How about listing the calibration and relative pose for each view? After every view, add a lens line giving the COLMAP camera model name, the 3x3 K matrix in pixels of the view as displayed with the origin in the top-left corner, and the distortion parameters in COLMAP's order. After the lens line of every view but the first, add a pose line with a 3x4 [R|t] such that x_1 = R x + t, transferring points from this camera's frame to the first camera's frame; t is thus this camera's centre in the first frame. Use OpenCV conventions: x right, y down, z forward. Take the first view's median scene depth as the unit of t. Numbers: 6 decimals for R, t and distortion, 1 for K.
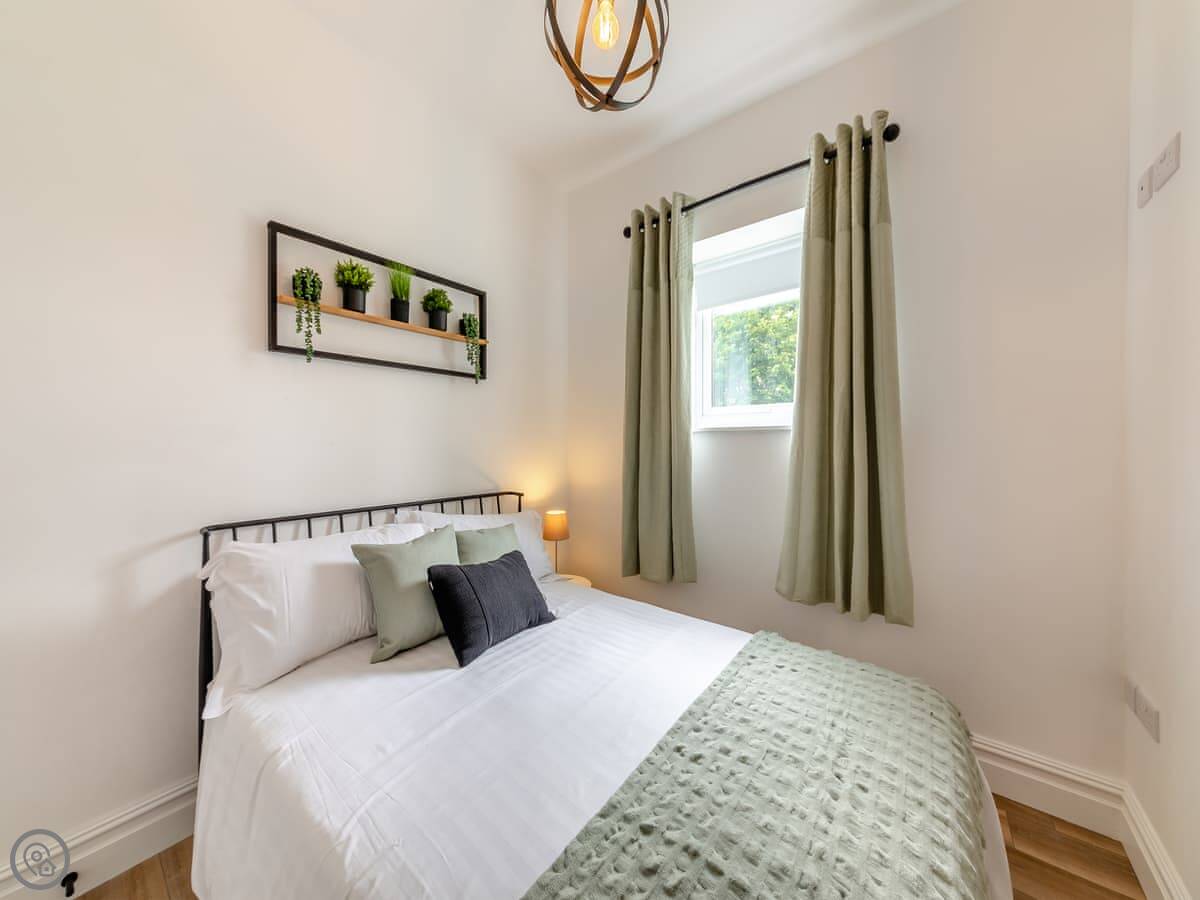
lens RADIAL K [[416.1, 0, 653.7], [0, 416.1, 437.4], [0, 0, 1]] dist [0.000136, 0.000005]
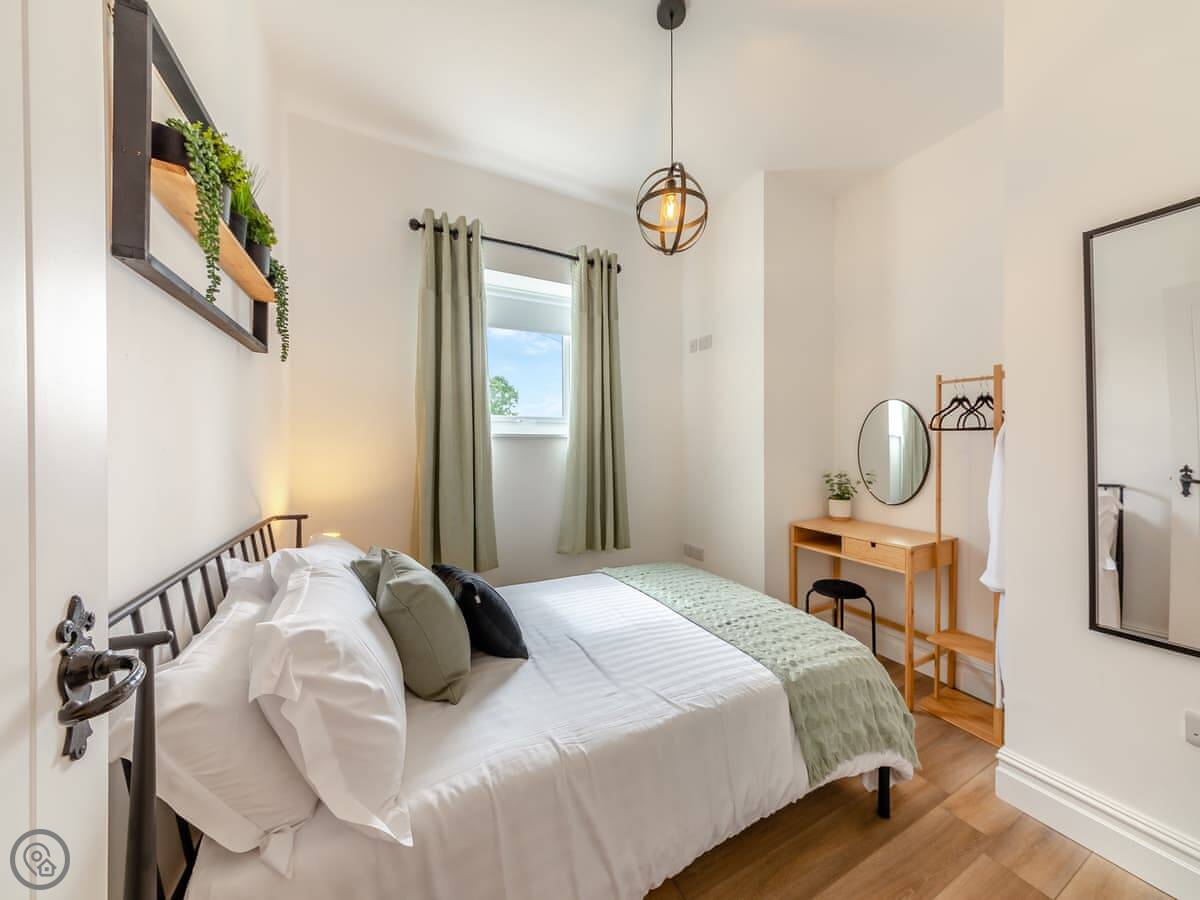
lens RADIAL K [[415.9, 0, 600.0], [0, 415.9, 446.9], [0, 0, 1]] dist [0.000358, 0.000030]
pose [[0.454412, 0.005863, 0.890772, -1.007807], [-0.006329, 0.999974, -0.003354, 0.017280], [-0.890769, -0.004113, 0.454437, 0.276254]]
